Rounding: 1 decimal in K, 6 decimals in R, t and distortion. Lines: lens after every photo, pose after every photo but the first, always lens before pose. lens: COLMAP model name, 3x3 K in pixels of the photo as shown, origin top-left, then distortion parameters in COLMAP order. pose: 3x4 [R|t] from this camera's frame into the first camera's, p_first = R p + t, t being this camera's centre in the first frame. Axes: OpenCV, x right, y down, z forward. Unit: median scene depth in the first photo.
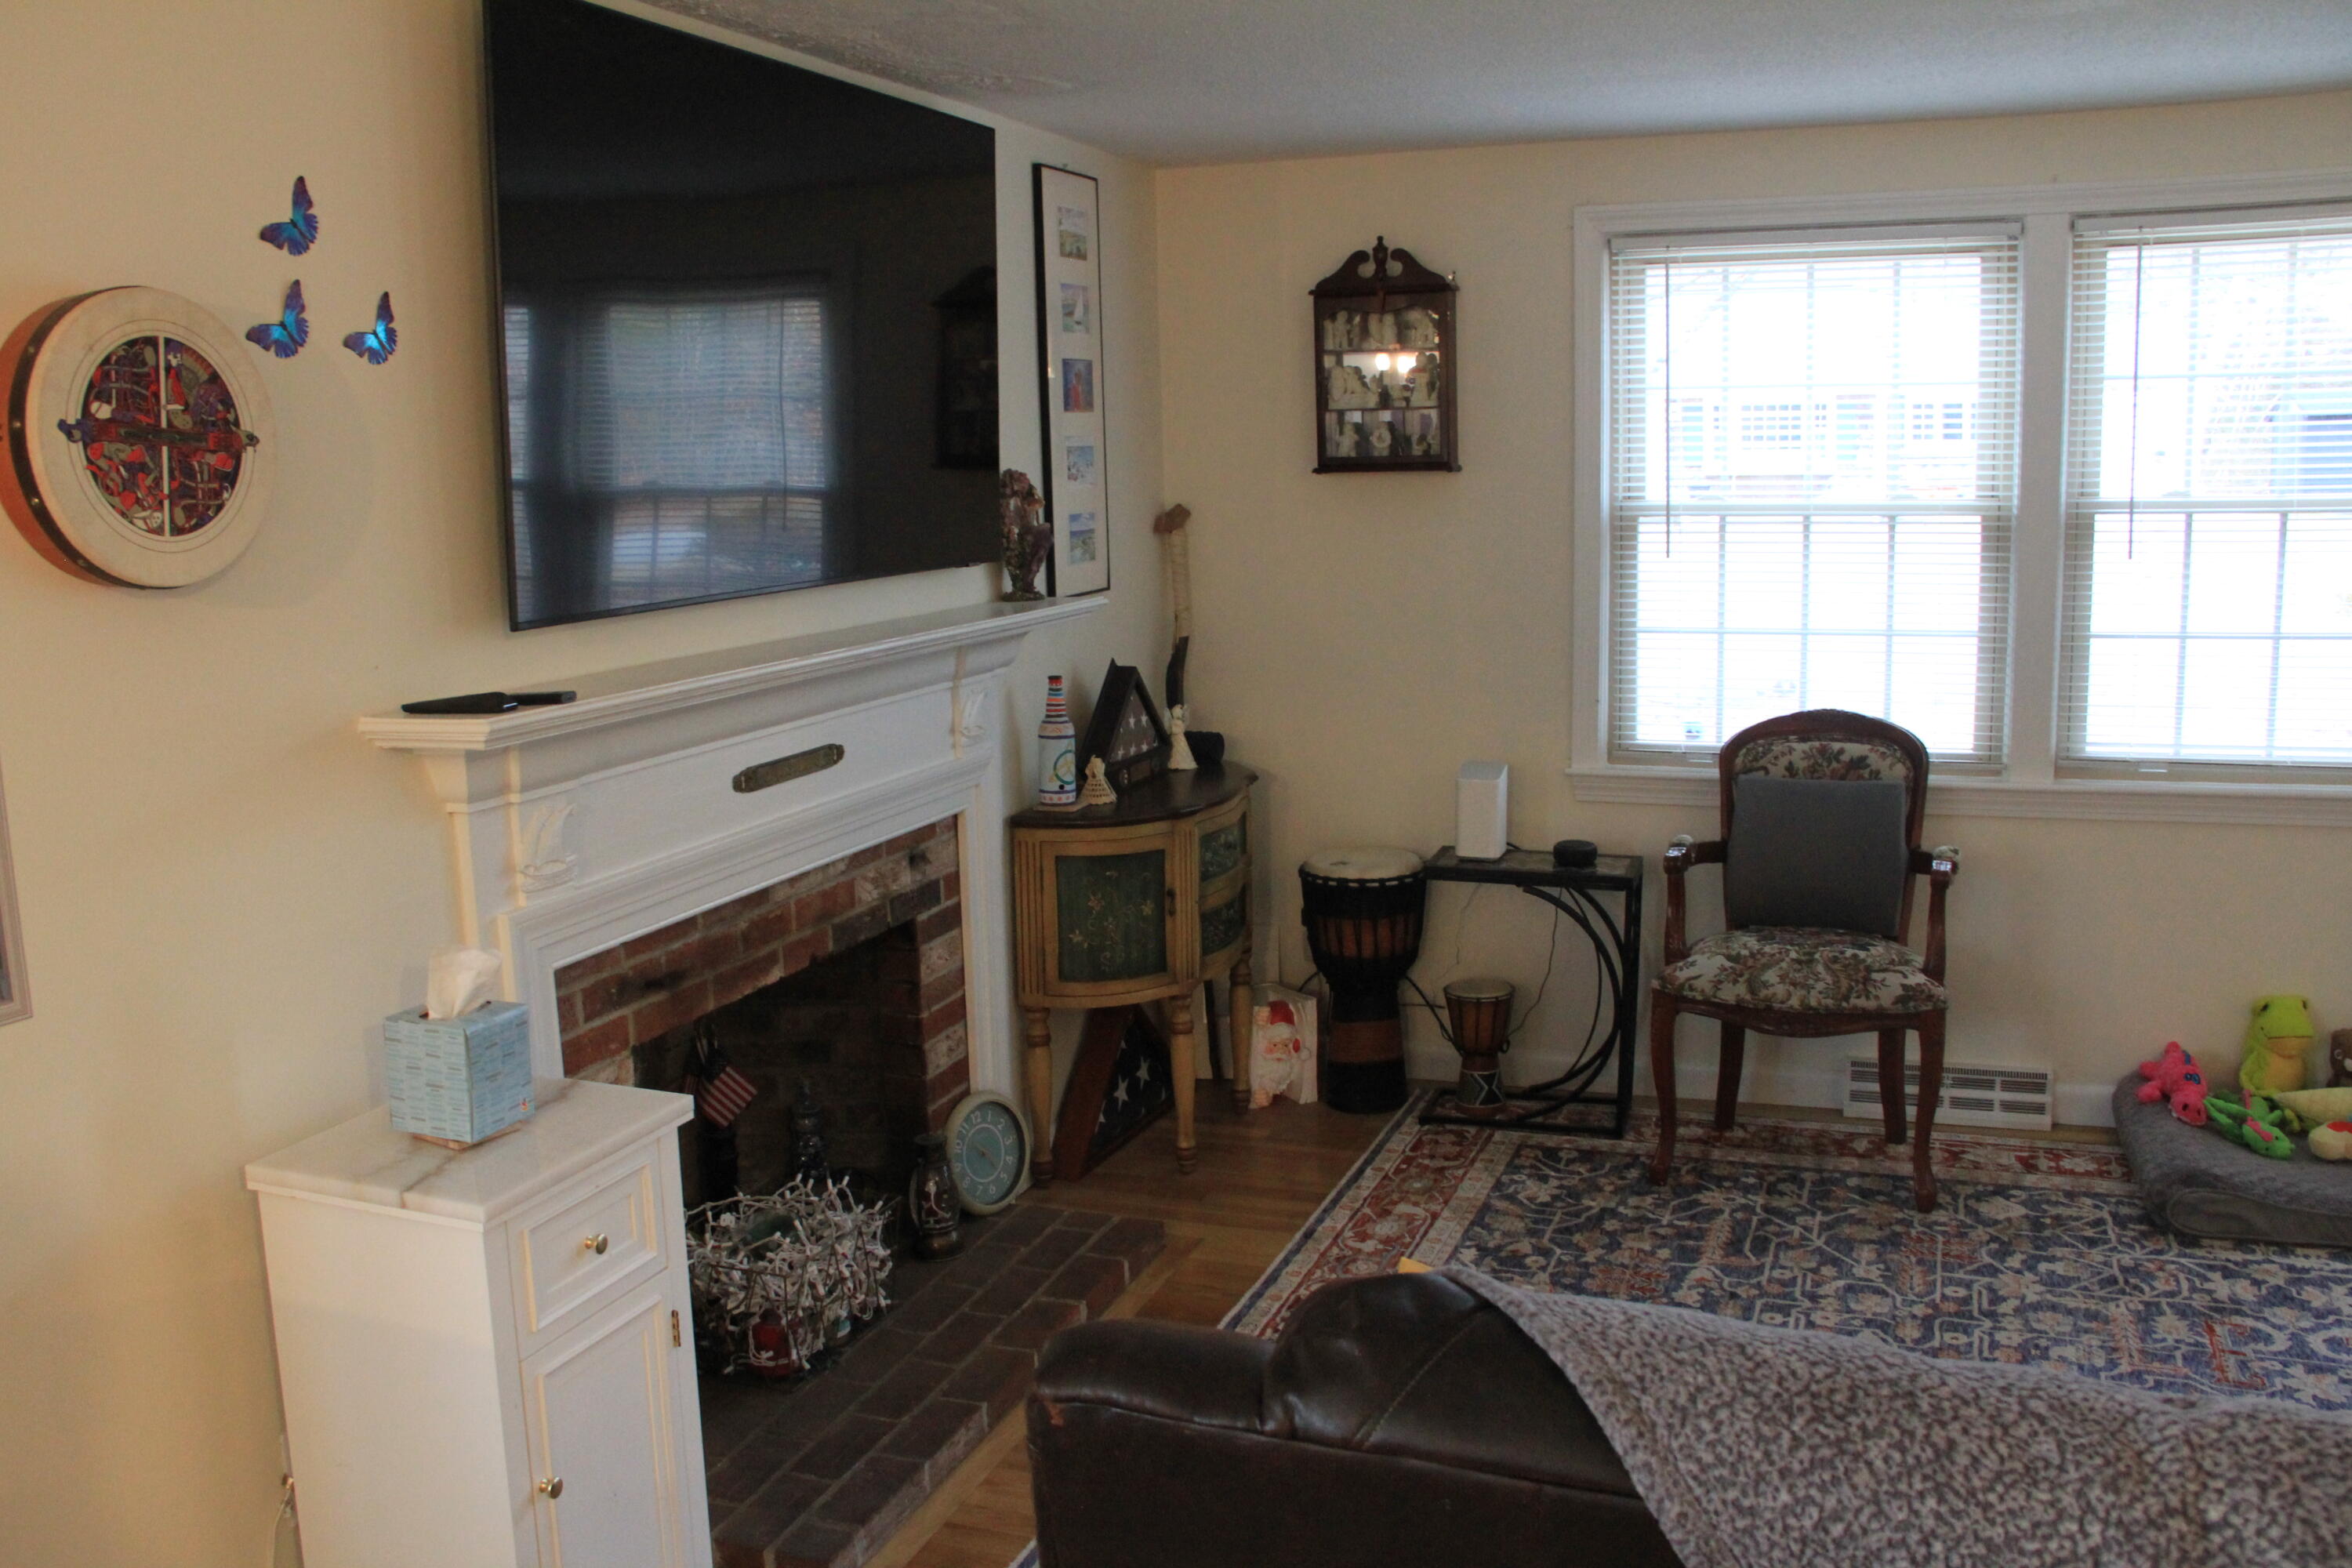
lens RADIAL K [[1980.5, 0, 1176.0], [0, 1980.5, 784.0], [0, 0, 1]] dist [-0.168338, 0.146526]
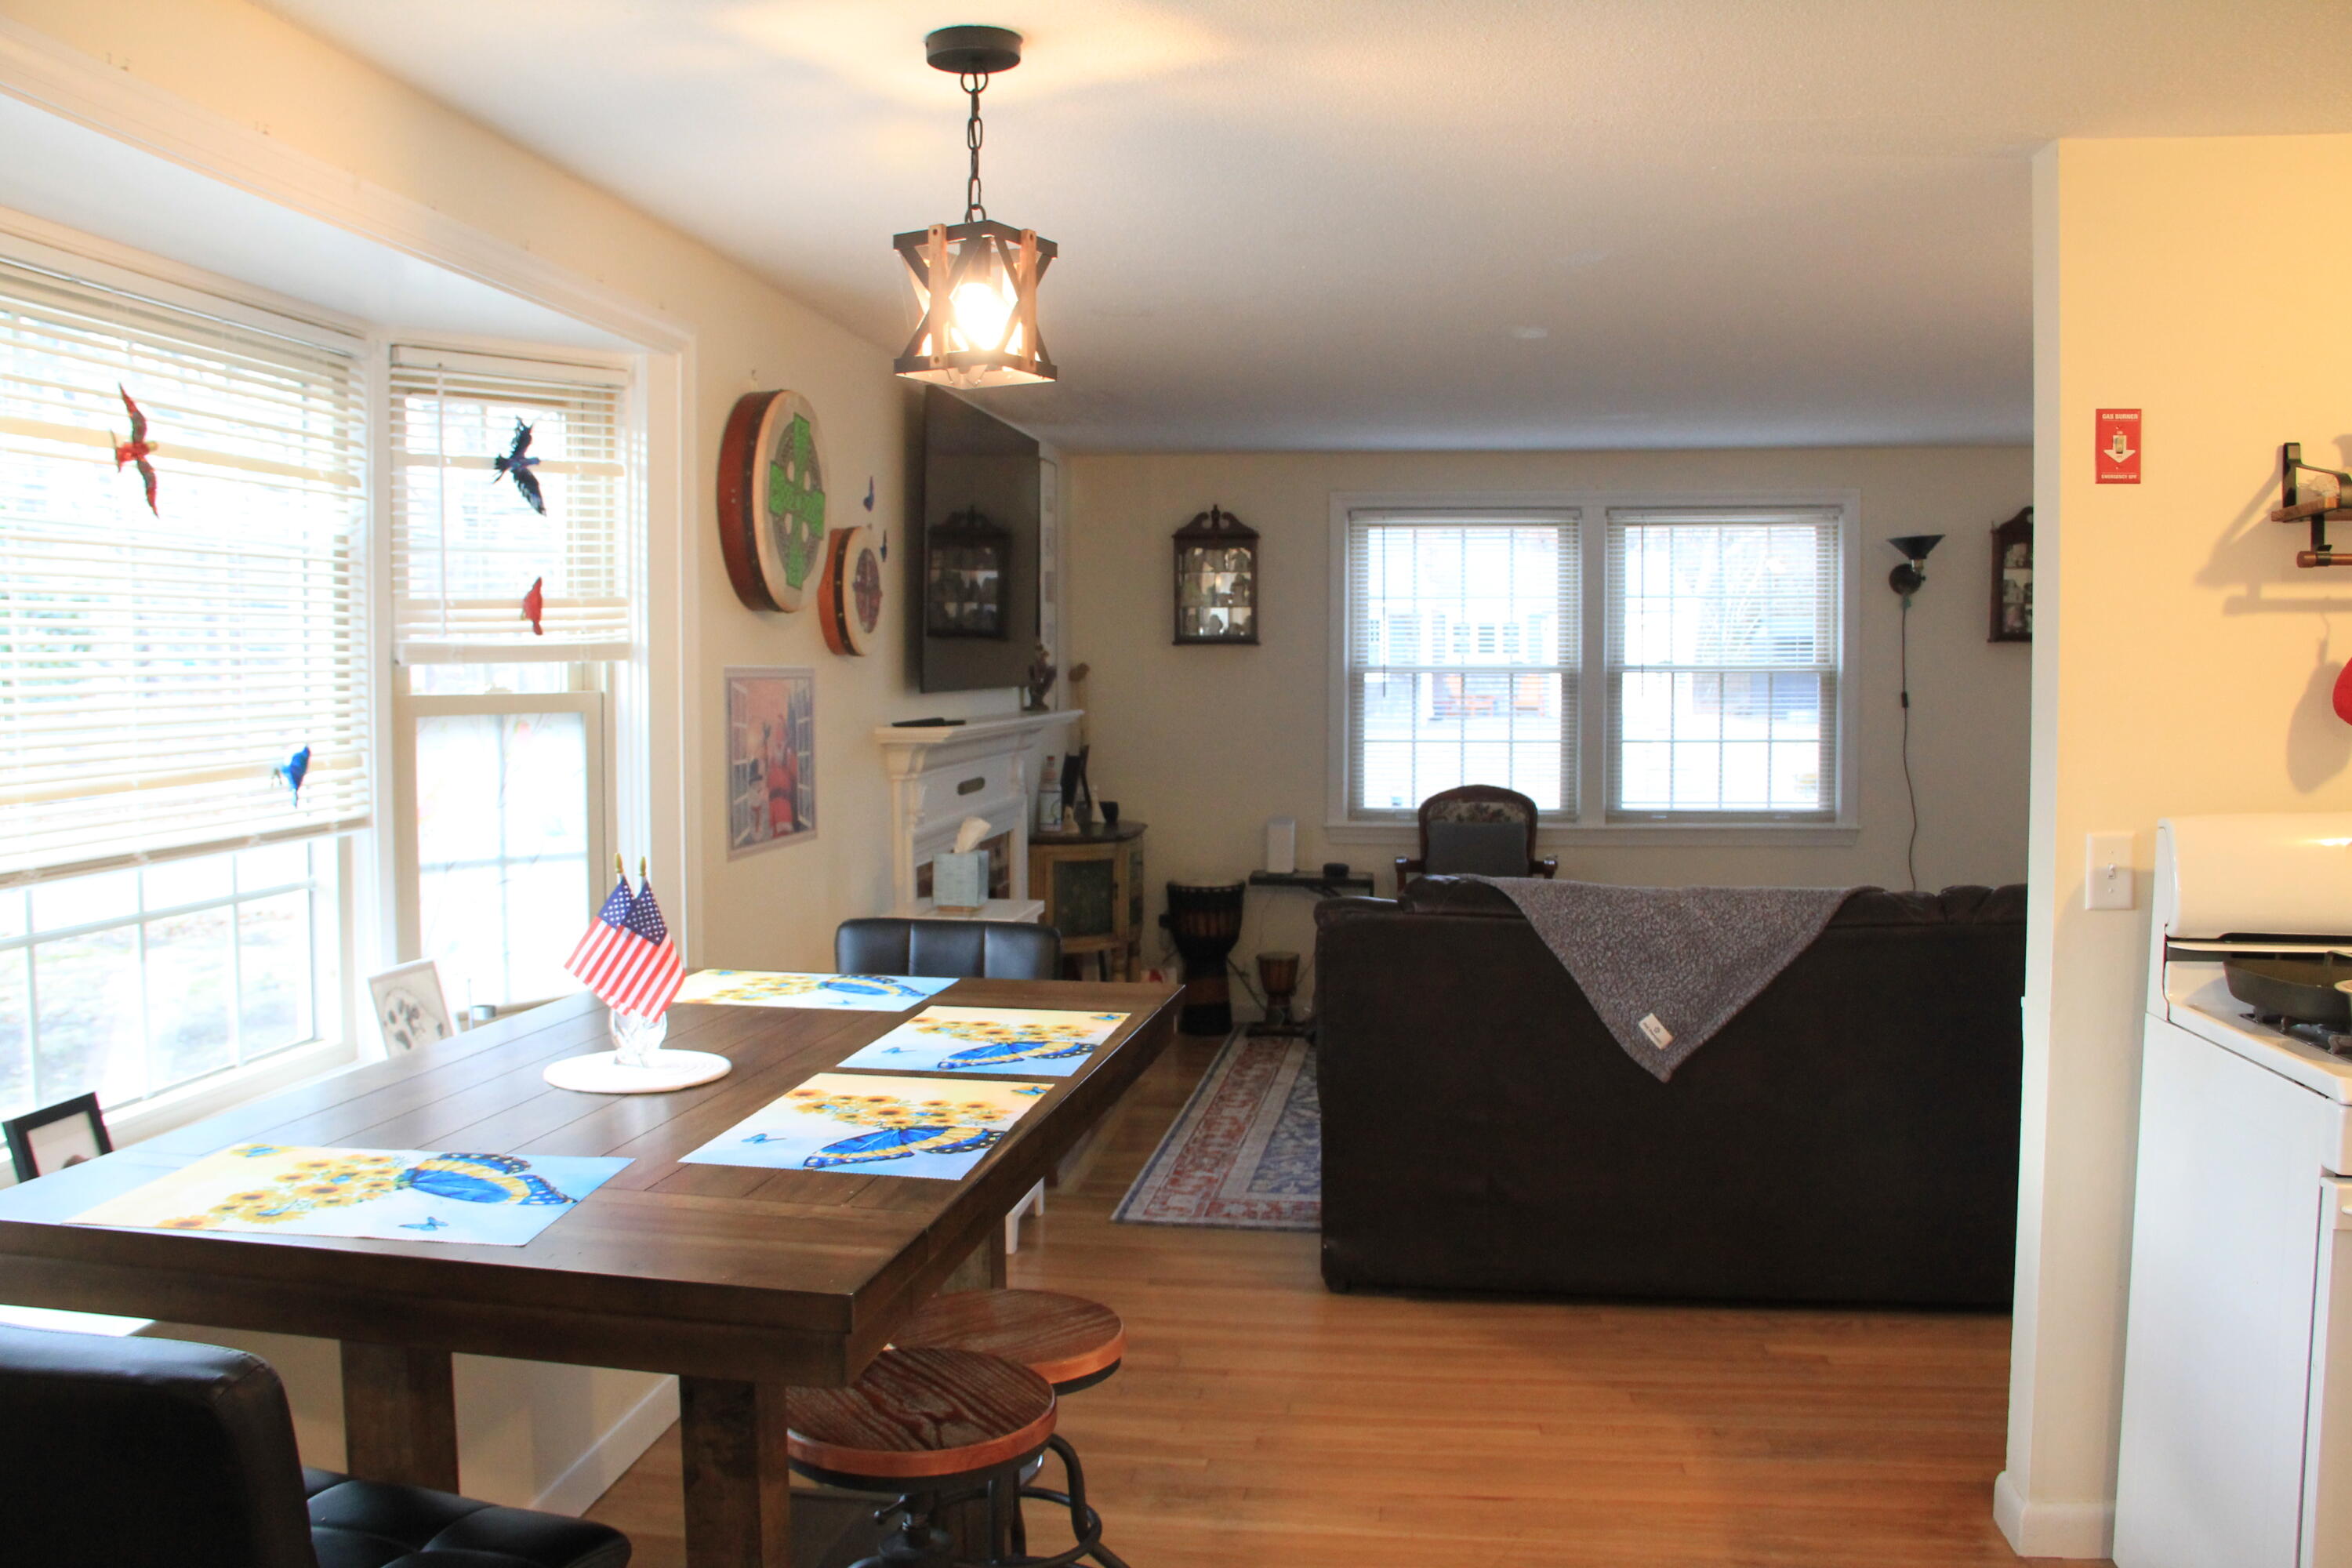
lens RADIAL K [[1954.0, 0, 1178.9], [0, 1954.0, 793.0], [0, 0, 1]] dist [-0.178543, 0.146917]
pose [[0.973583, 0.008374, 0.228181, -0.335761], [0.014684, 0.994963, -0.099164, 0.144639], [-0.227861, 0.099895, 0.968556, -0.645238]]
